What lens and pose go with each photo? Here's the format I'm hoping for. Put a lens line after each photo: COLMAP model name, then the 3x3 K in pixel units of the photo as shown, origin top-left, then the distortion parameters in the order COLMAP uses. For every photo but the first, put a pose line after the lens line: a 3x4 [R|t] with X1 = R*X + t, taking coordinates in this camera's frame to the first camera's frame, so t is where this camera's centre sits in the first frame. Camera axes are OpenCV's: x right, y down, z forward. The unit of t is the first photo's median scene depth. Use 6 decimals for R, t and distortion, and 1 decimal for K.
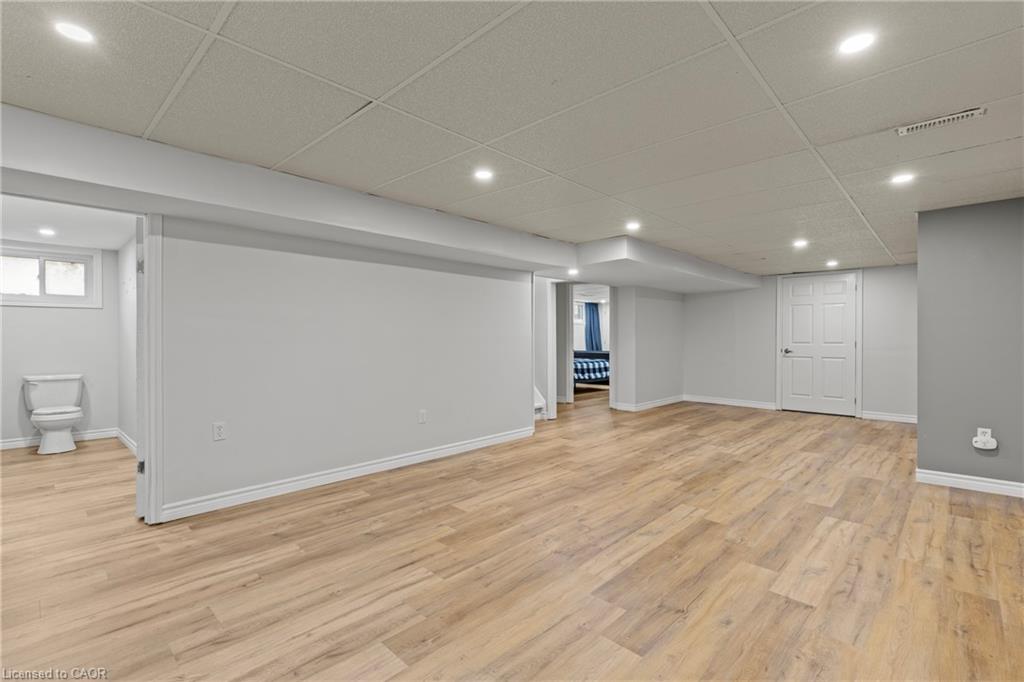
lens RADIAL K [[470.3, 0, 495.8], [0, 470.3, 340.8], [0, 0, 1]] dist [-0.000393, -0.000015]
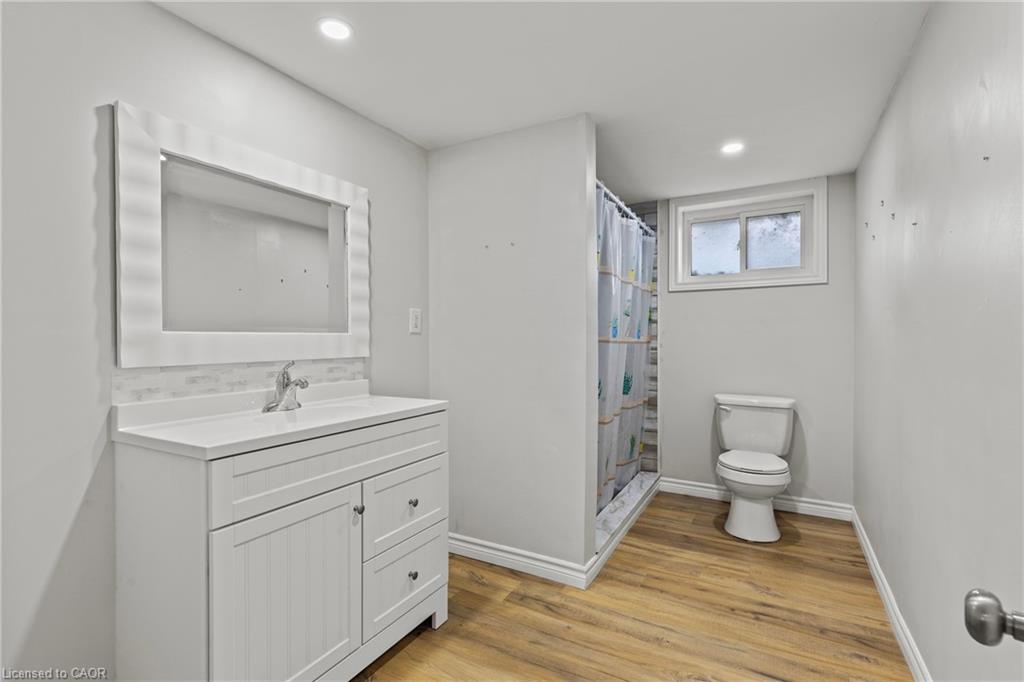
lens RADIAL K [[470.3, 0, 495.8], [0, 470.3, 340.8], [0, 0, 1]] dist [-0.000393, -0.000015]
pose [[0.236196, 0.004379, -0.971696, -0.403145], [0.003701, 0.999979, 0.005406, -0.004388], [0.971698, -0.004873, 0.236175, 0.504560]]
